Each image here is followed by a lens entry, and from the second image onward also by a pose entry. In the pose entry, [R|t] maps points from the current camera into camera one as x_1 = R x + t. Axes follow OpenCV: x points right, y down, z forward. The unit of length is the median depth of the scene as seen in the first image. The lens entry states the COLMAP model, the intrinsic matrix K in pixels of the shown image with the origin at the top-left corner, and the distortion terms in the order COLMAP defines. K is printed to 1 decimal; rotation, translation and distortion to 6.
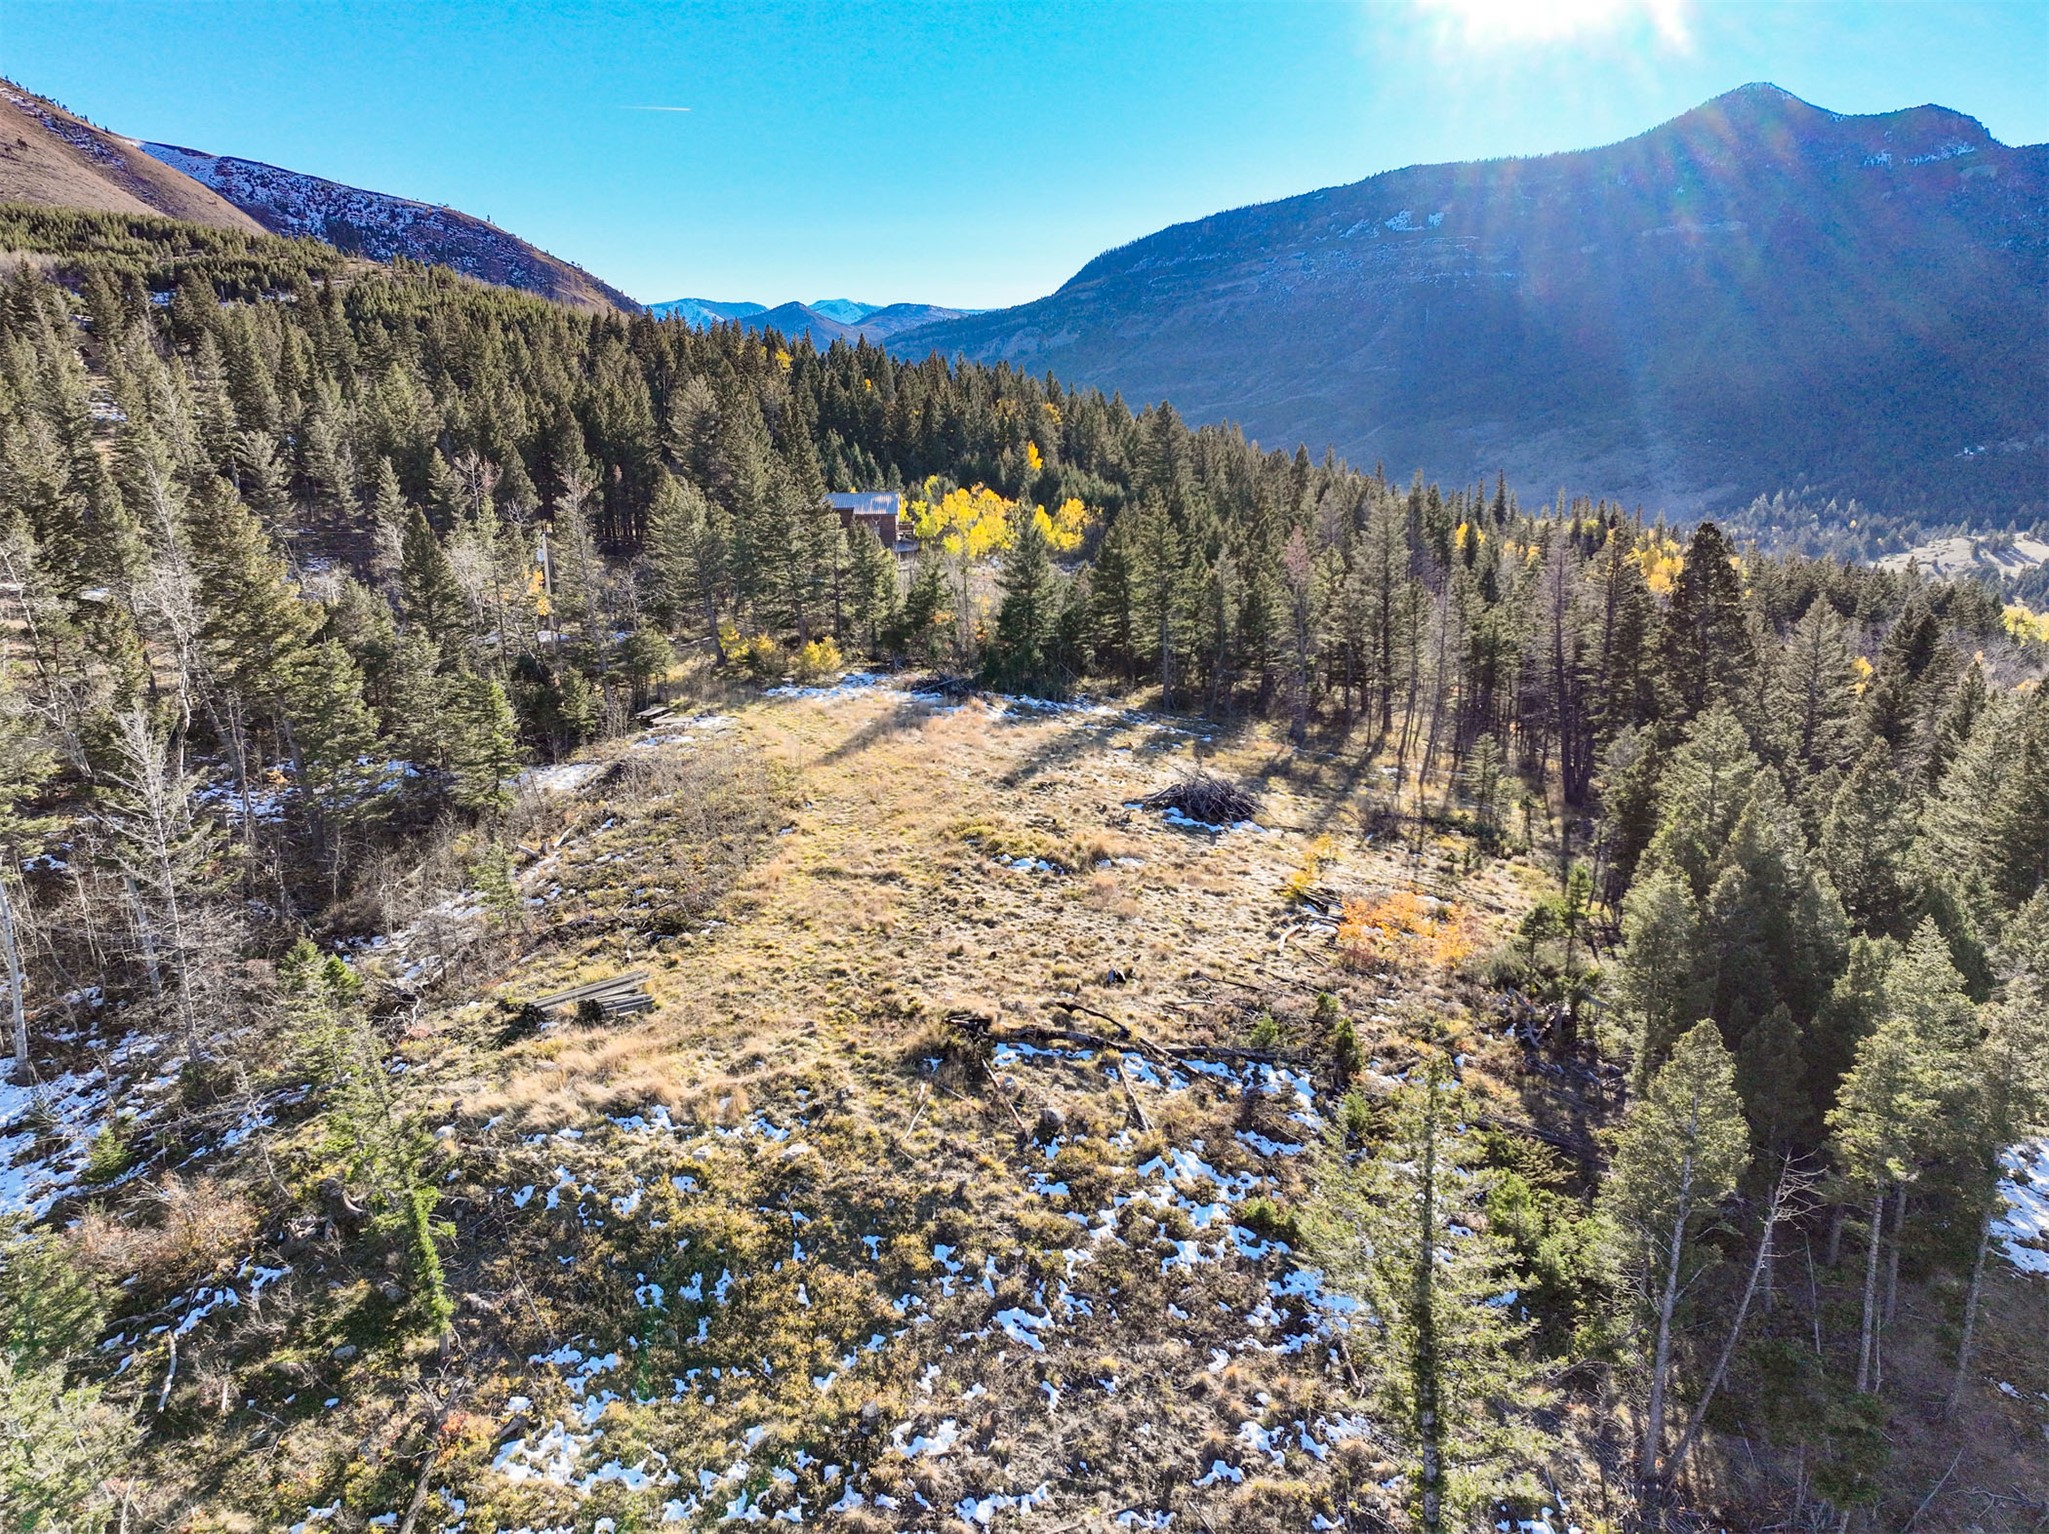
lens RADIAL K [[1459.5, 0, 1029.5], [0, 1459.5, 776.7], [0, 0, 1]] dist [0.008611, 0.015637]
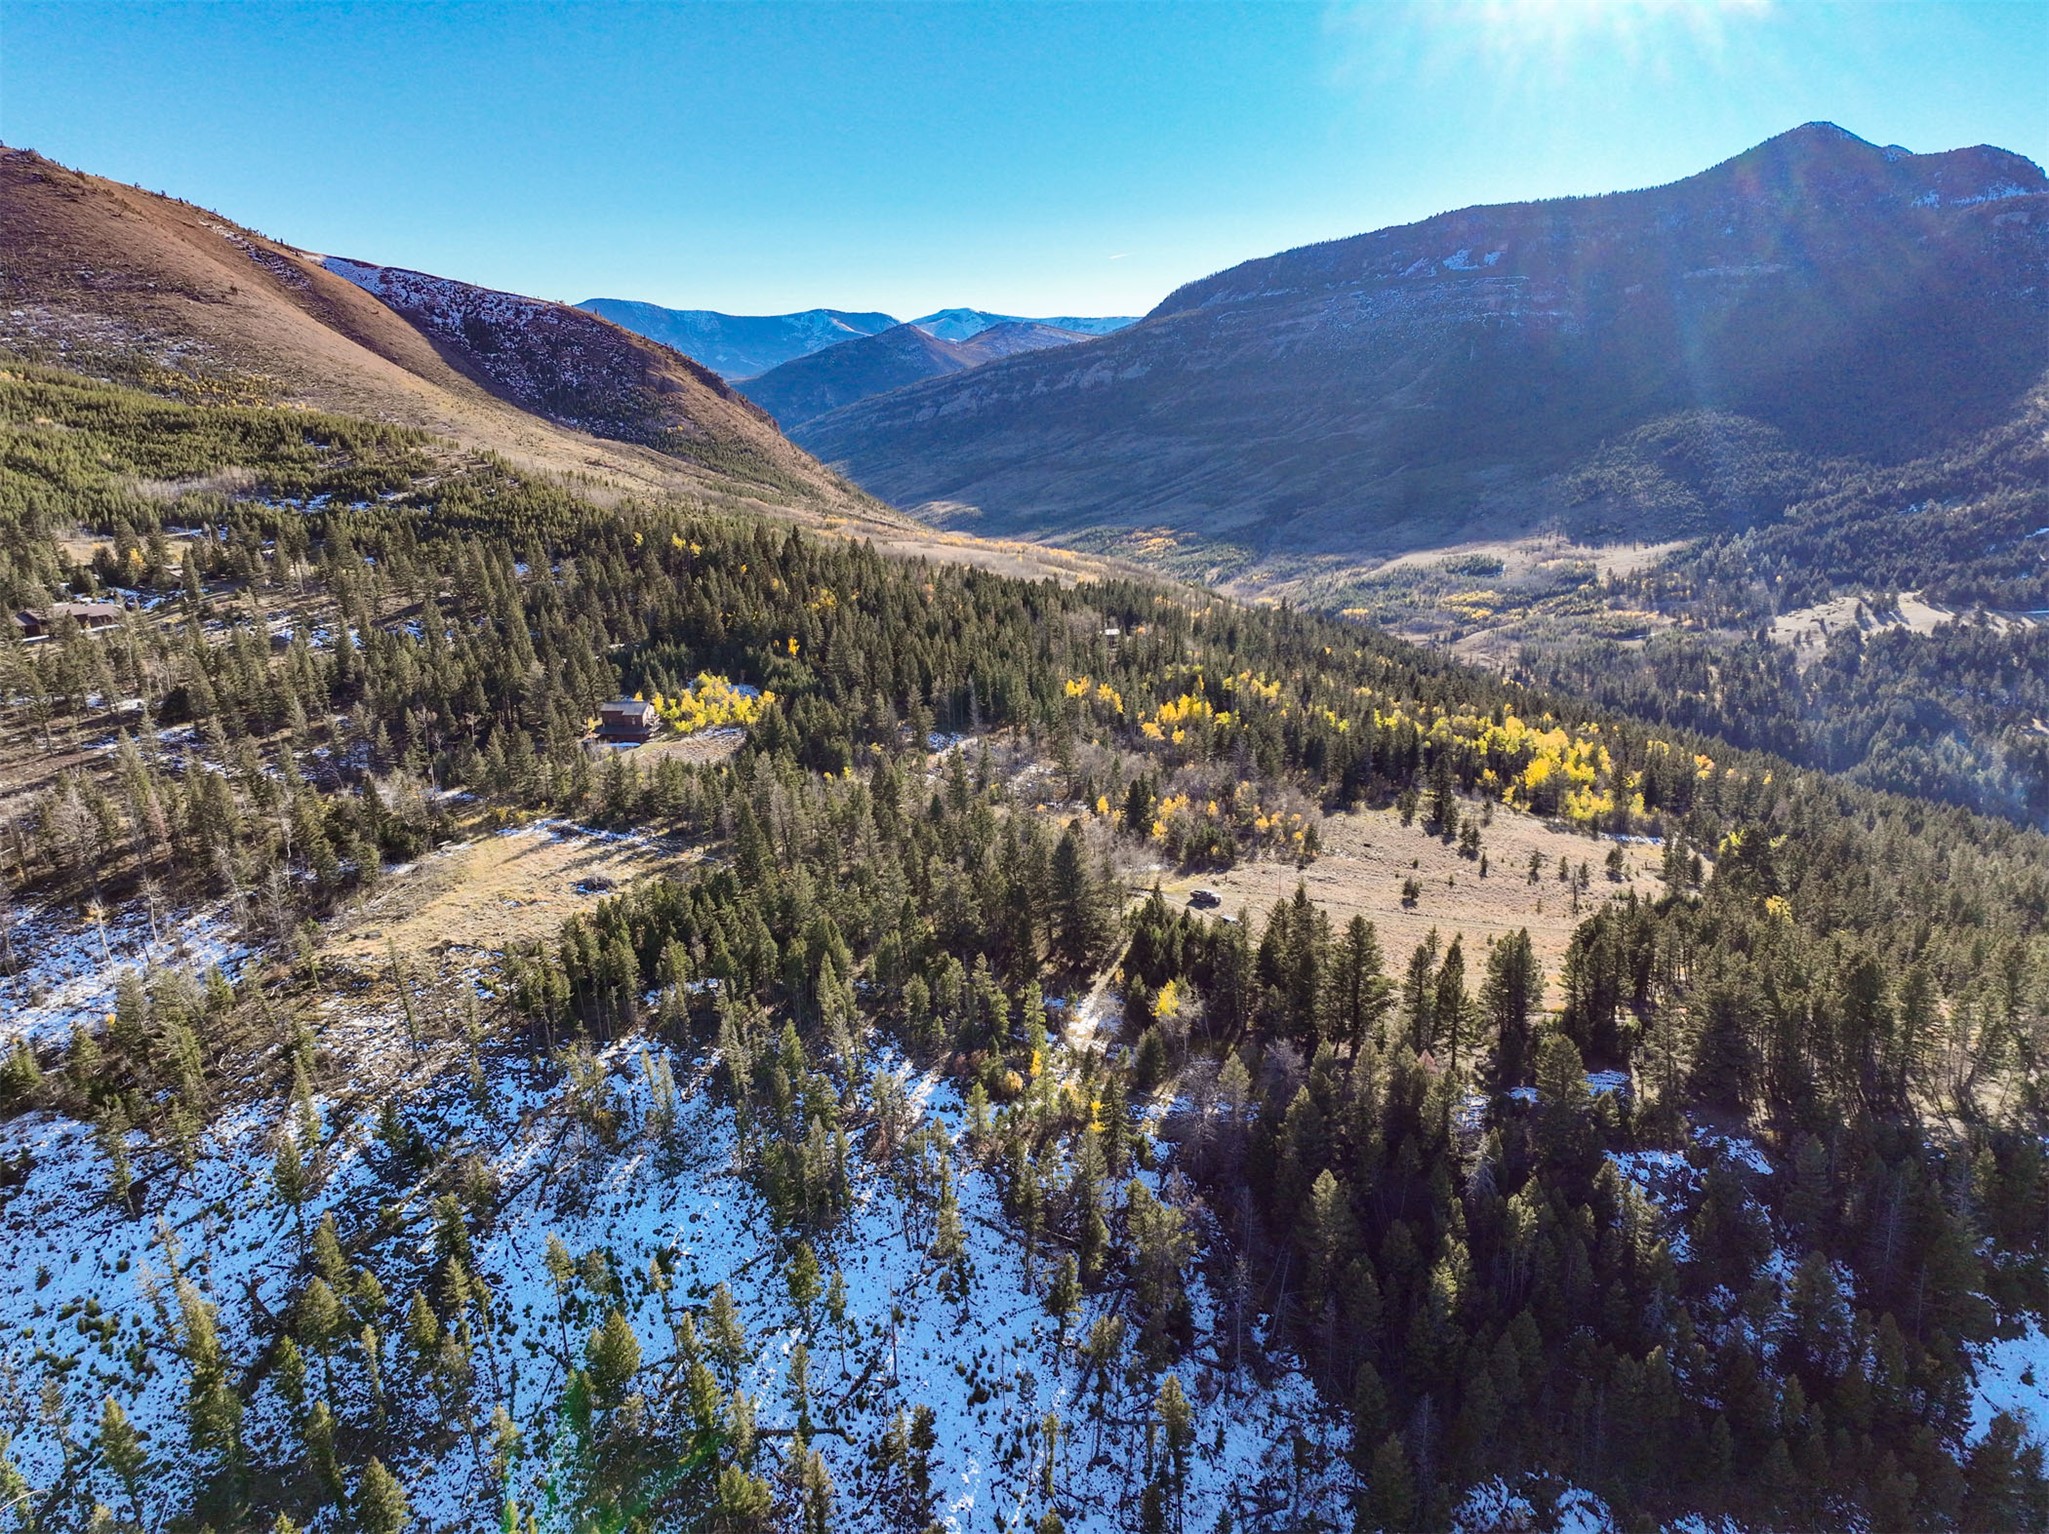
lens RADIAL K [[1459.5, 0, 1032.1], [0, 1459.5, 762.8], [0, 0, 1]] dist [0.008611, 0.015637]
pose [[0.995641, 0.023207, -0.090340, 0.102140], [-0.023251, 0.999729, 0.000573, -0.020338], [0.090329, 0.001530, 0.995911, -0.158237]]
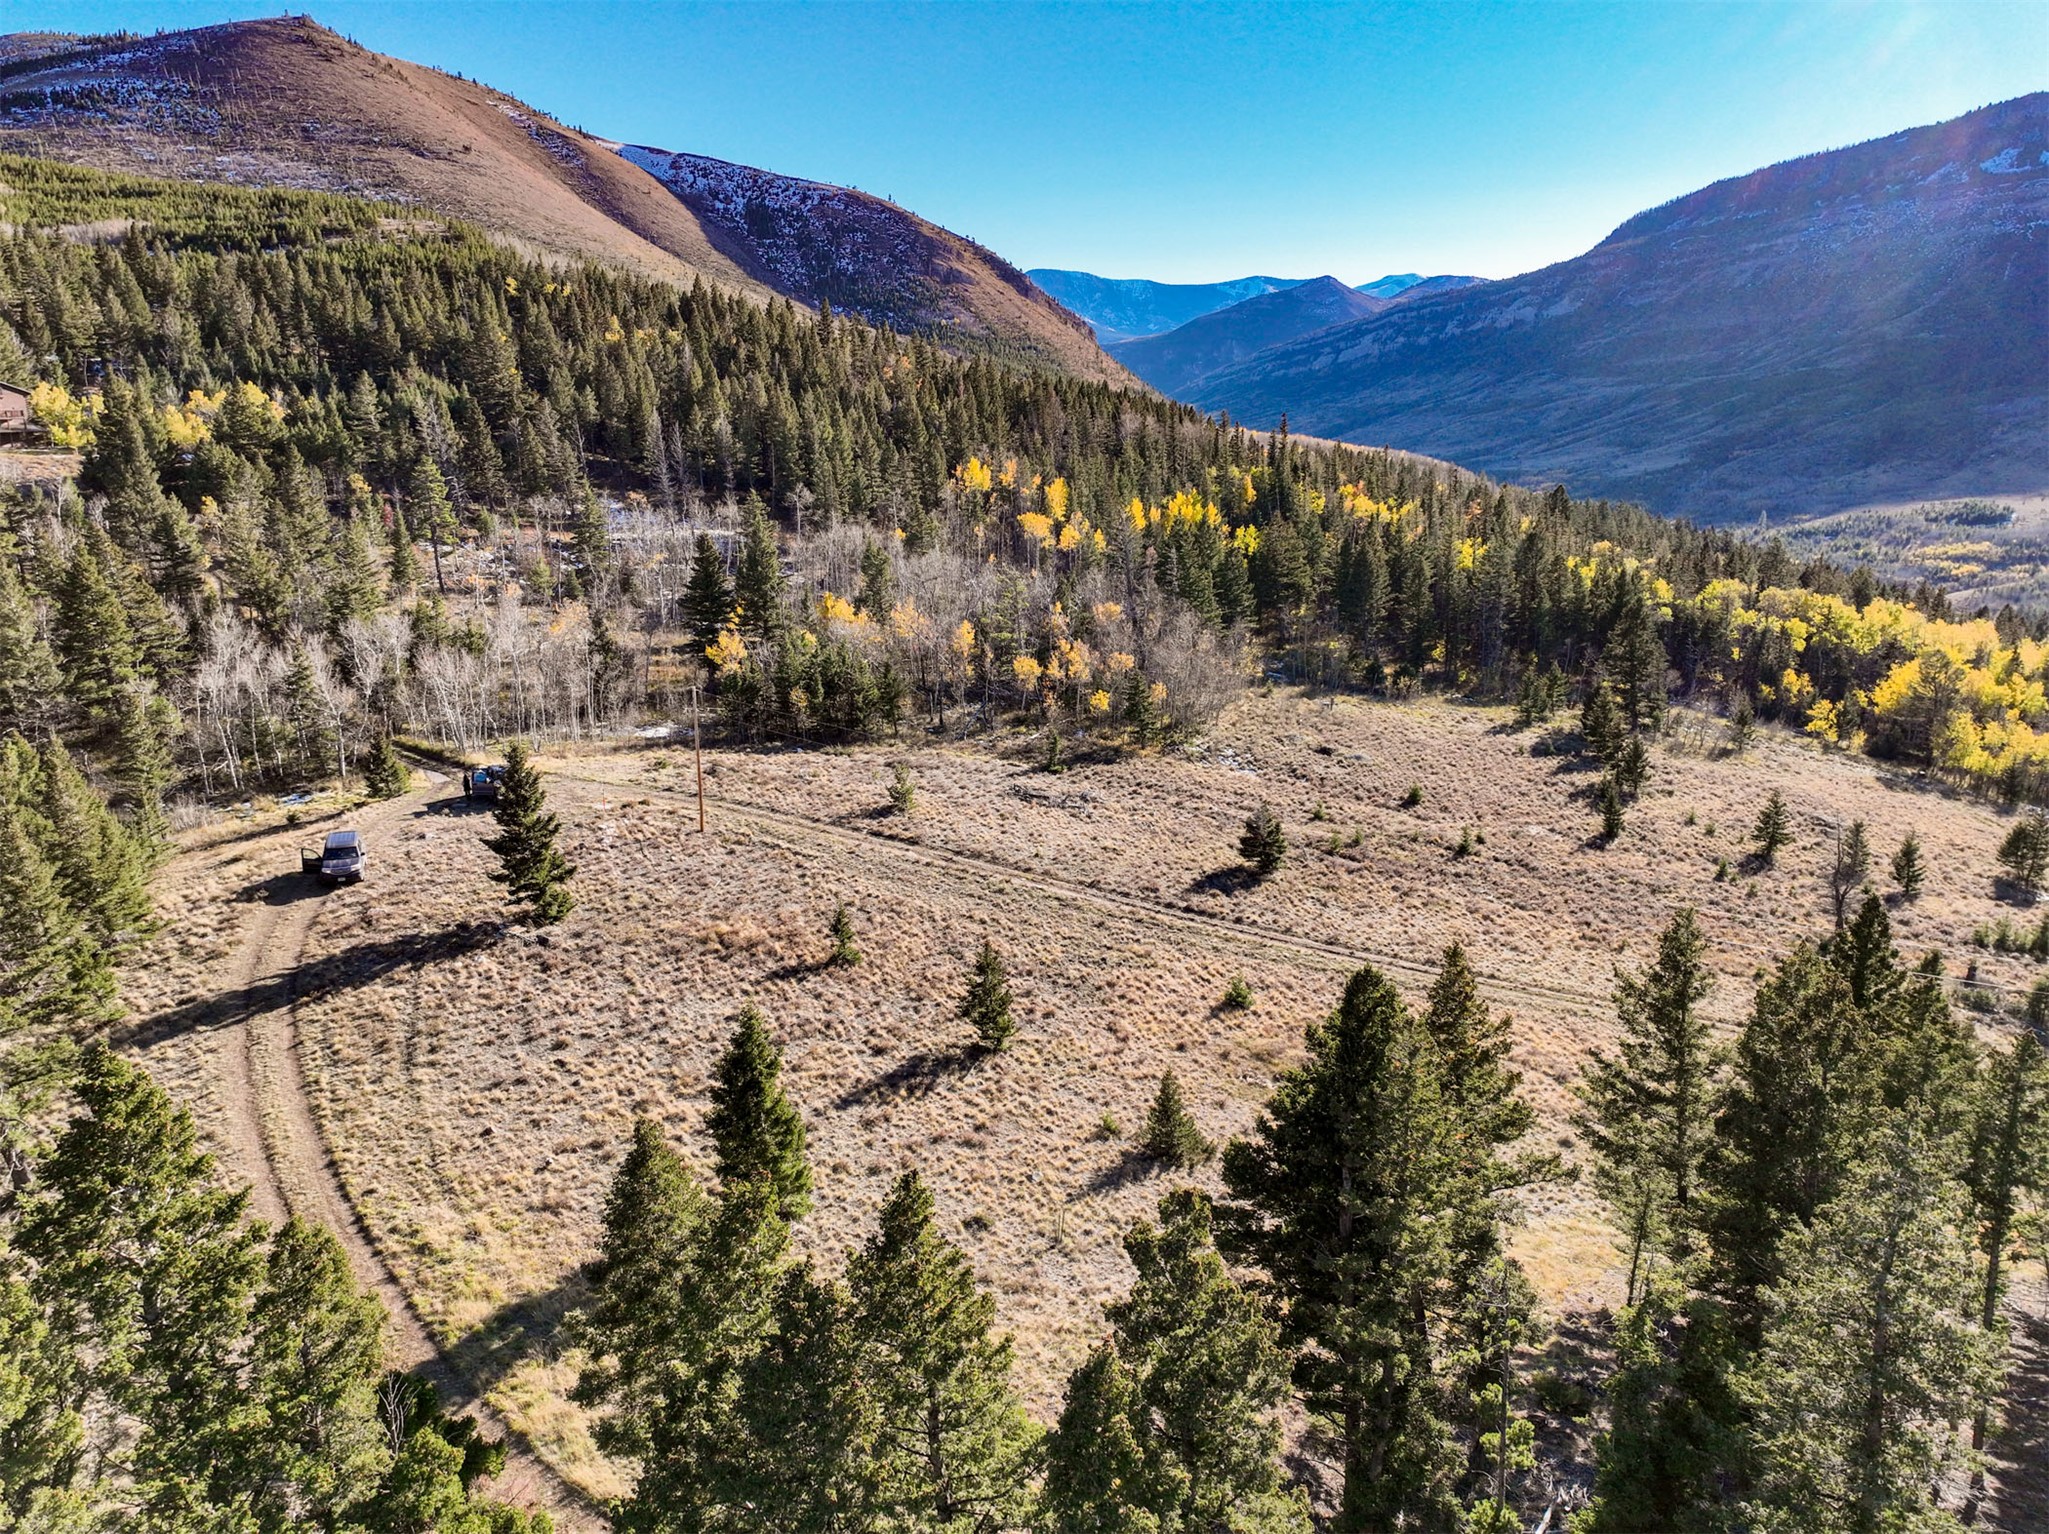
lens RADIAL K [[1459.5, 0, 1075.3], [0, 1459.5, 750.7], [0, 0, 1]] dist [0.008611, 0.015637]
pose [[0.931584, 0.095133, -0.350856, 0.174925], [-0.096299, 0.995252, 0.014167, -0.002792], [0.350538, 0.020589, 0.936322, 0.044809]]
